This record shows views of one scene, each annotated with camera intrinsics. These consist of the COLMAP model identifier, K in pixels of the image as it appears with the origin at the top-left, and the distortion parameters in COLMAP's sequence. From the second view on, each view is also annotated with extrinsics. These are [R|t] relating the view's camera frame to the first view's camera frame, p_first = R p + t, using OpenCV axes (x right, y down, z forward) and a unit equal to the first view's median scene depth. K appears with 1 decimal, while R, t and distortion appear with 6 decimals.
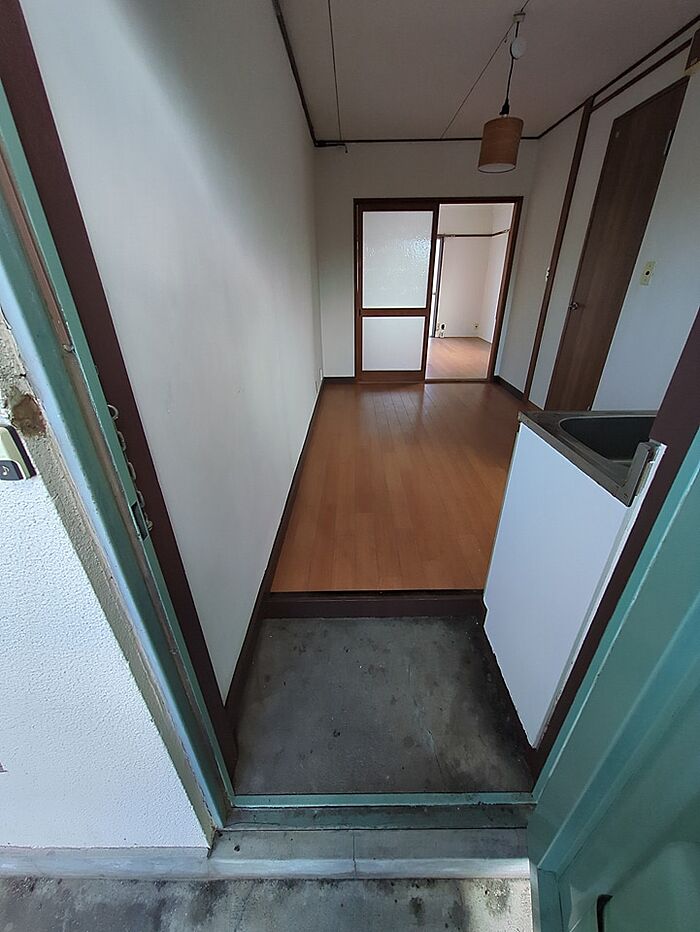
lens RADIAL K [[369.7, 0, 353.1], [0, 369.7, 470.7], [0, 0, 1]] dist [-0.004229, 0.001093]
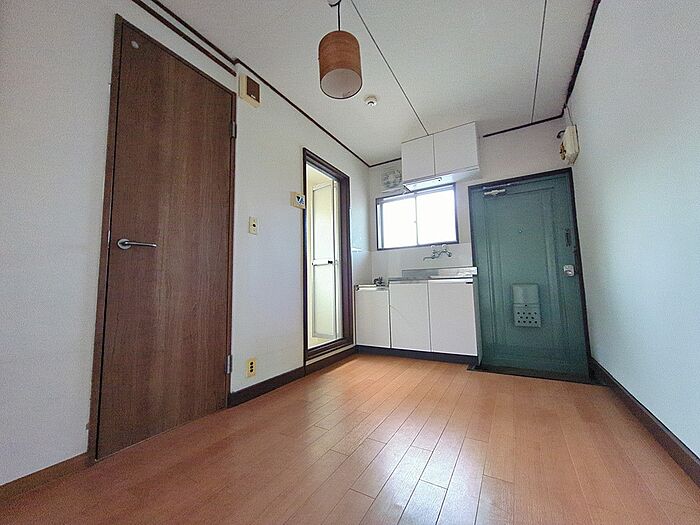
lens RADIAL K [[277.6, 0, 349.7], [0, 277.6, 261.5], [0, 0, 1]] dist [-0.004229, 0.001093]
pose [[-0.861626, 0.073702, 0.502165, 0.040392], [0.260434, 0.913418, 0.312797, -0.329511], [-0.435632, 0.400294, -0.806219, 0.858589]]
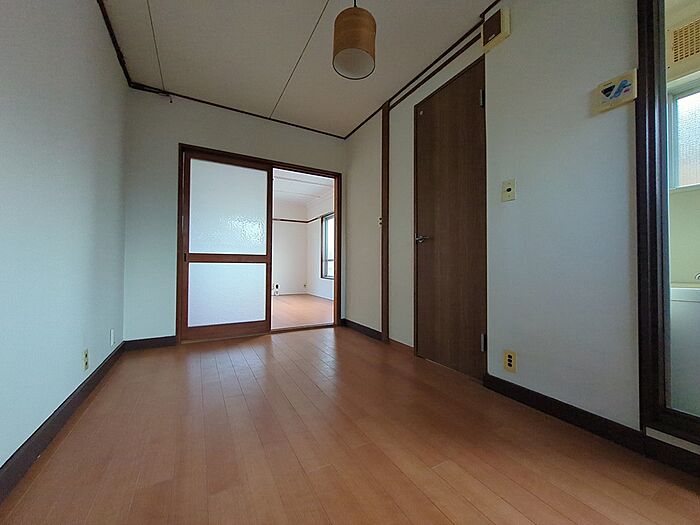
lens RADIAL K [[277.6, 0, 352.8], [0, 277.6, 262.9], [0, 0, 1]] dist [-0.004229, 0.001093]
pose [[0.870692, 0.018051, 0.491498, 0.041194], [0.217507, 0.882159, -0.417715, -0.077106], [-0.441119, 0.470605, 0.764163, 0.370687]]
